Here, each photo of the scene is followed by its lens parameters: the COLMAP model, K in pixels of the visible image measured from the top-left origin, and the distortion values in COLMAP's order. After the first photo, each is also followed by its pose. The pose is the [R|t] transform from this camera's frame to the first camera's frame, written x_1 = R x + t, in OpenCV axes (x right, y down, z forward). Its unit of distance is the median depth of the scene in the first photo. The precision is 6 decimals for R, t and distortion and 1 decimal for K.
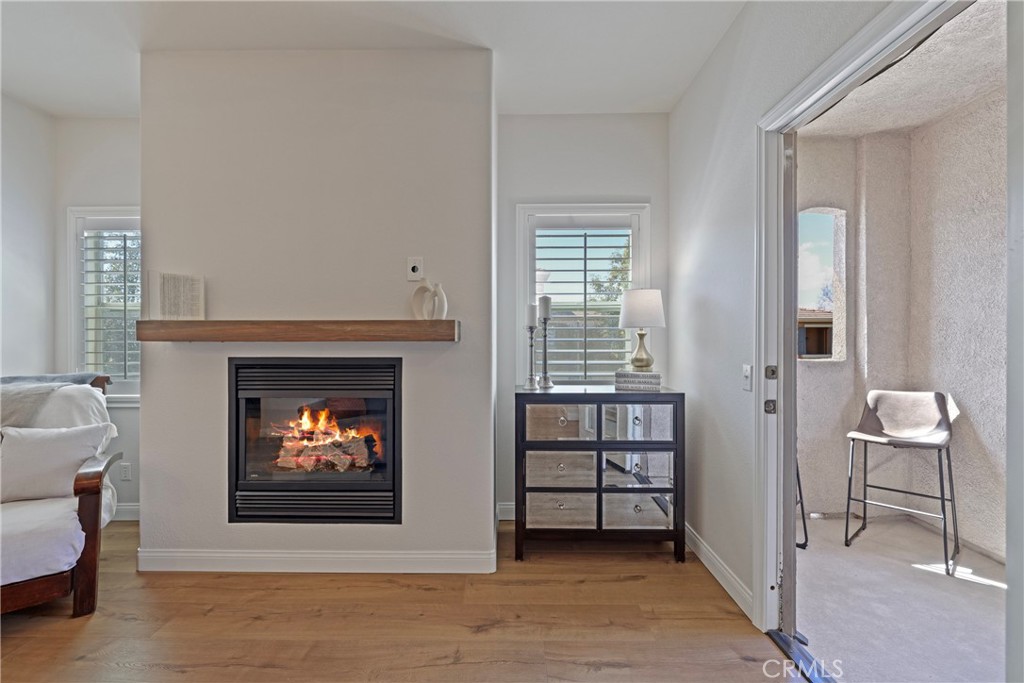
lens RADIAL K [[431.8, 0, 512.0], [0, 431.8, 341.5], [0, 0, 1]] dist [0.001755, -0.000233]
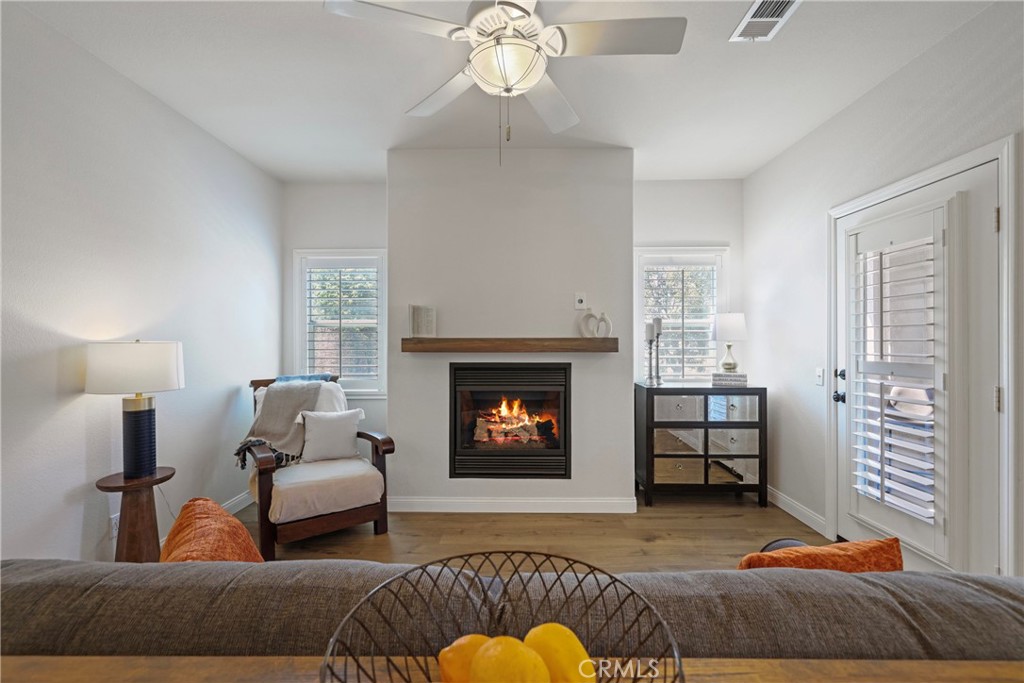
lens RADIAL K [[438.2, 0, 509.8], [0, 438.2, 338.9], [0, 0, 1]] dist [0.002159, 0.000036]
pose [[0.999996, -0.000353, -0.002708, -0.449534], [0.000344, 0.999994, -0.003452, -0.036817], [0.002709, 0.003451, 0.999990, -0.451635]]
